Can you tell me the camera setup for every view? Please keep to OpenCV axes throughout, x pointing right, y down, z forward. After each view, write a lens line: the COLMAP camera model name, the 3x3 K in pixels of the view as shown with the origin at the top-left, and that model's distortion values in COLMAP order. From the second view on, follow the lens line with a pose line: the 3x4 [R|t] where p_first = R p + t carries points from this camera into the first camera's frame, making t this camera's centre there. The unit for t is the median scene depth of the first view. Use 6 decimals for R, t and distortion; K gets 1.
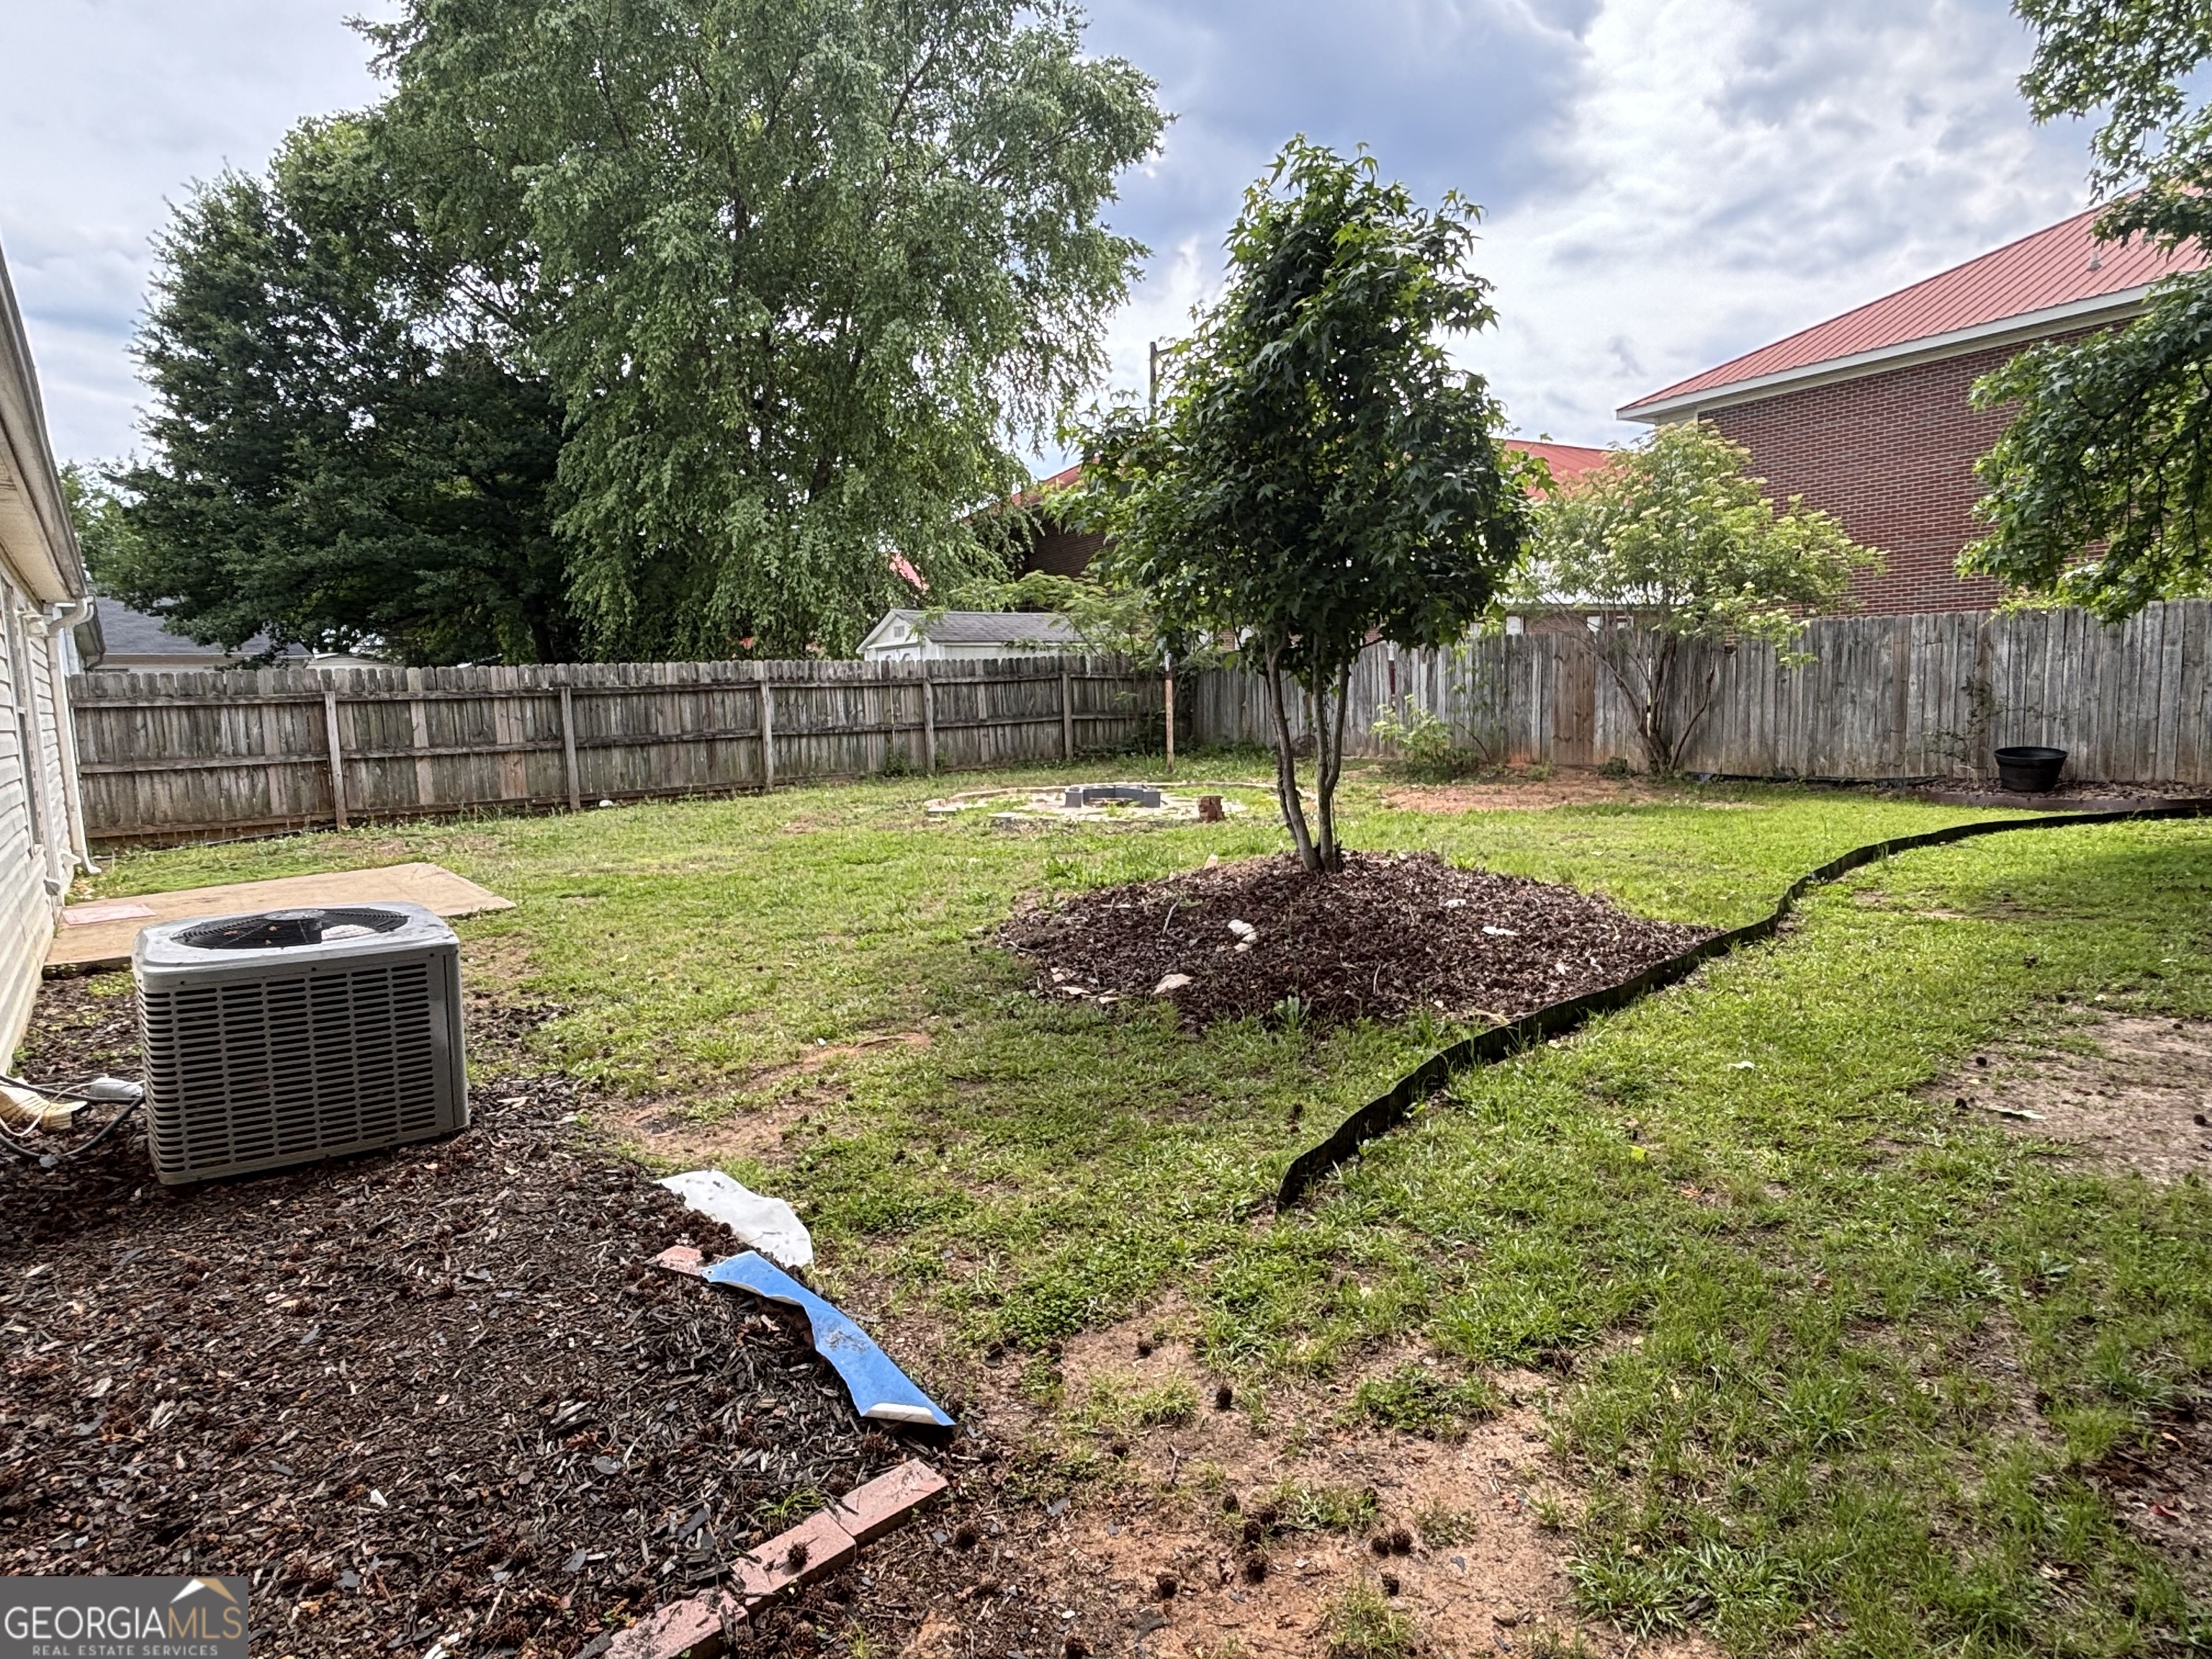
lens RADIAL K [[1279.5, 0, 1106.0], [0, 1279.5, 829.5], [0, 0, 1]] dist [0.037369, -0.059194]
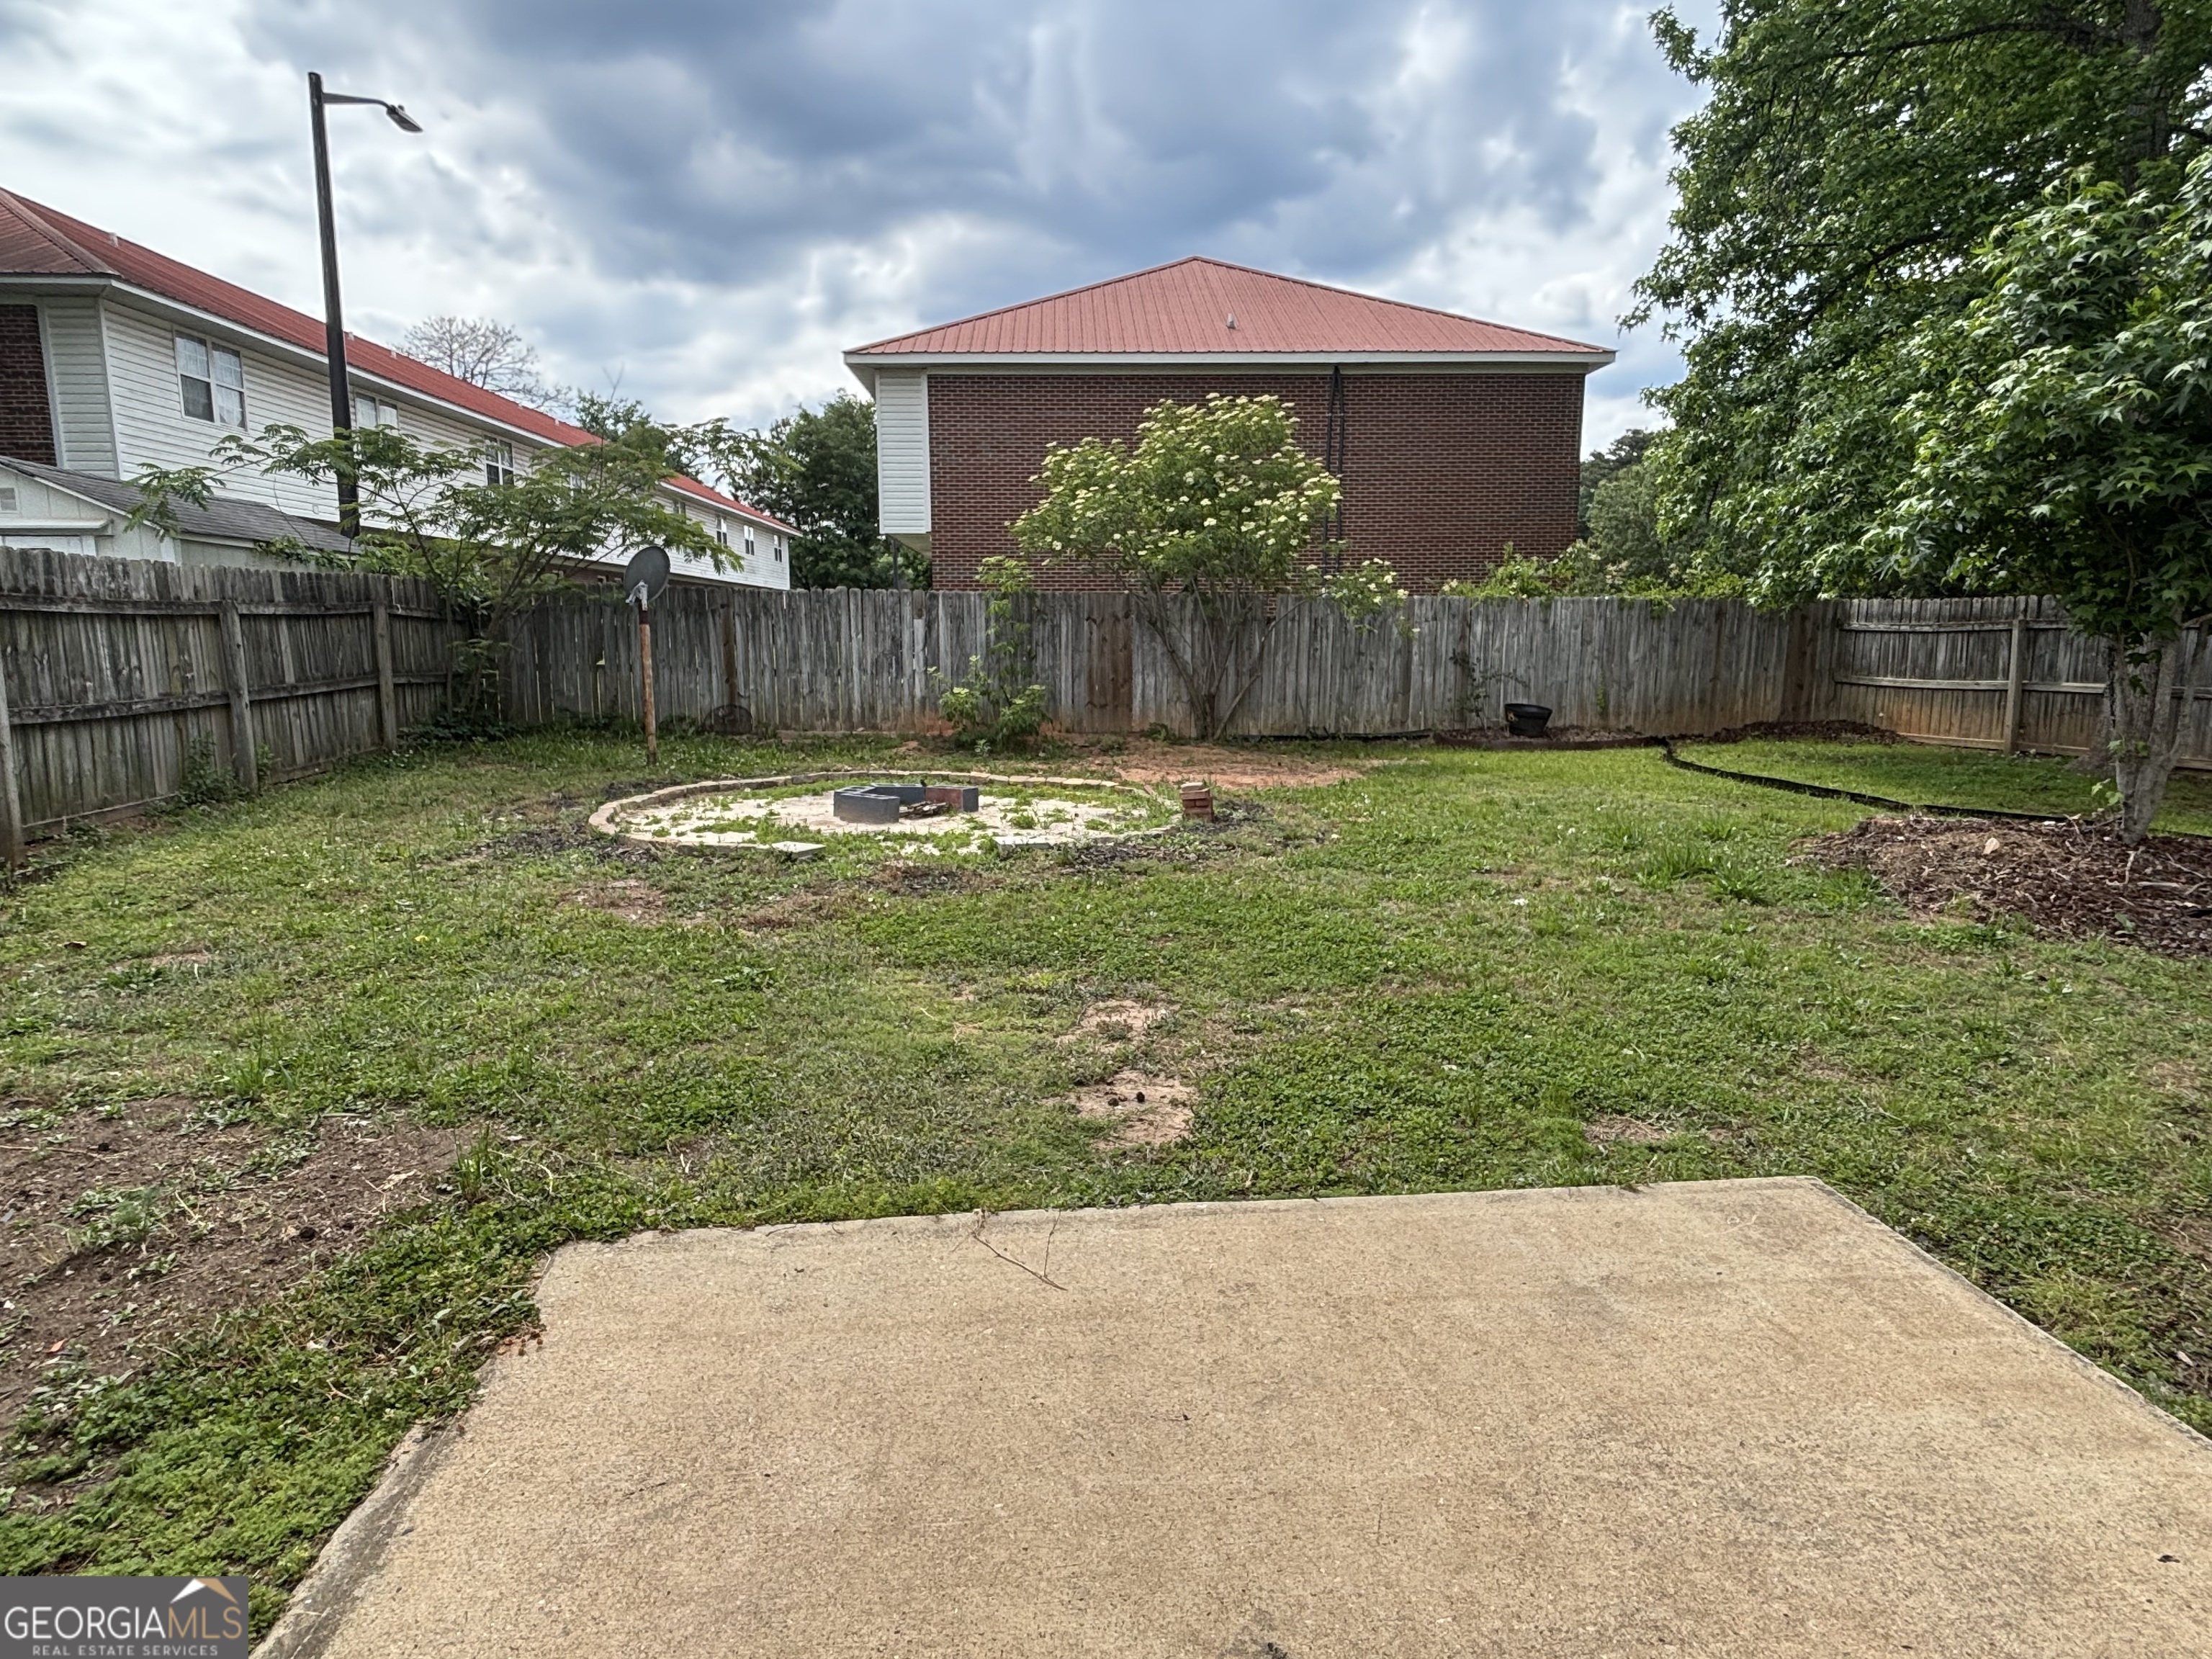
lens RADIAL K [[1216.4, 0, 1072.3], [0, 1216.4, 856.1], [0, 0, 1]] dist [0.037491, -0.046589]
pose [[0.526585, -0.121293, 0.841425, -0.414865], [0.074640, 0.992544, 0.096365, -0.045233], [-0.846839, 0.012059, 0.531712, 0.509531]]
